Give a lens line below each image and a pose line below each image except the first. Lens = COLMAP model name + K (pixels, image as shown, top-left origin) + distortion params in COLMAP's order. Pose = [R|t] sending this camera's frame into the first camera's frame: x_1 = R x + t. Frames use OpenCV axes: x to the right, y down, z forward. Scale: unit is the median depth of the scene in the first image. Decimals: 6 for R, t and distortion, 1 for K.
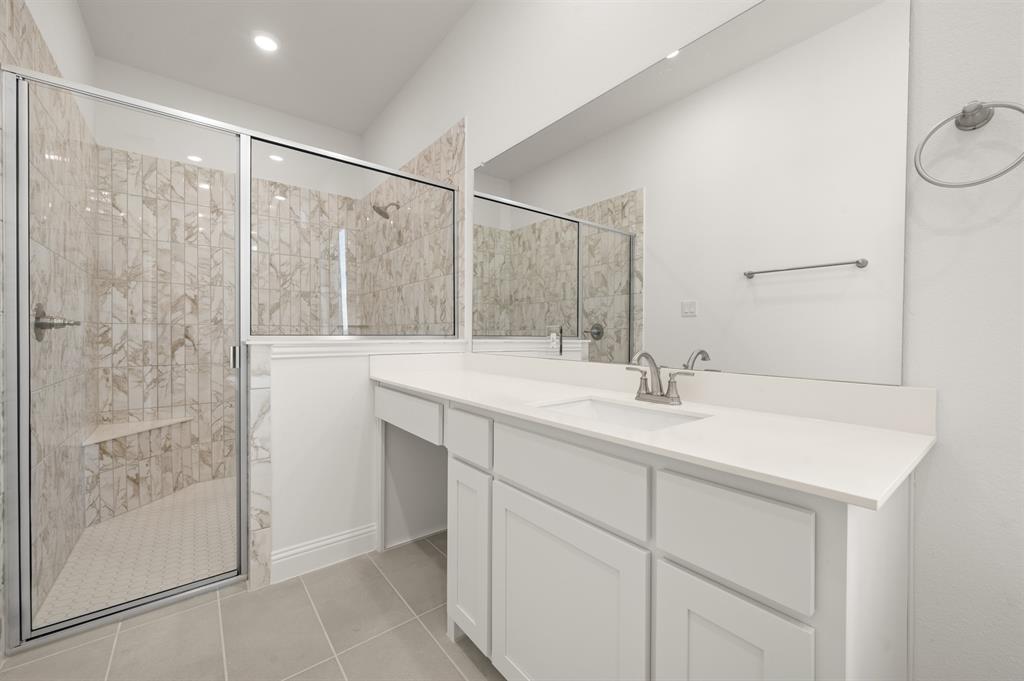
lens RADIAL K [[401.5, 0, 510.3], [0, 401.5, 339.7], [0, 0, 1]] dist [-0.001686, 0.000885]
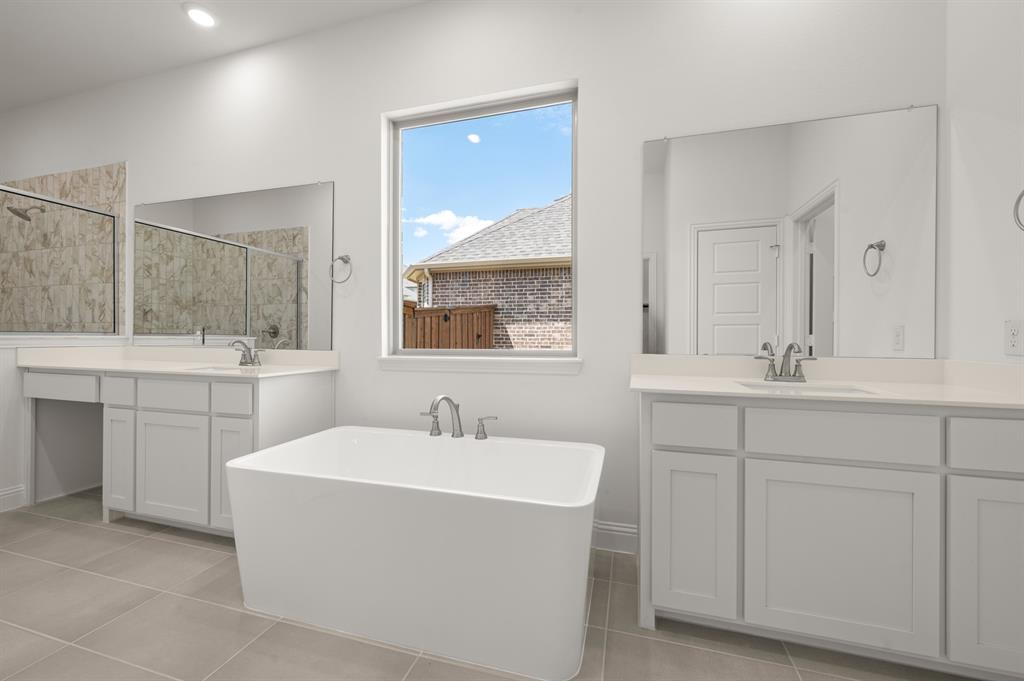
lens RADIAL K [[401.5, 0, 509.8], [0, 401.5, 338.8], [0, 0, 1]] dist [-0.001686, 0.000885]
pose [[0.815379, -0.000976, 0.578927, 0.118616], [0.004404, 0.999980, -0.004517, 0.016563], [-0.578911, 0.006233, 0.815367, -0.614655]]
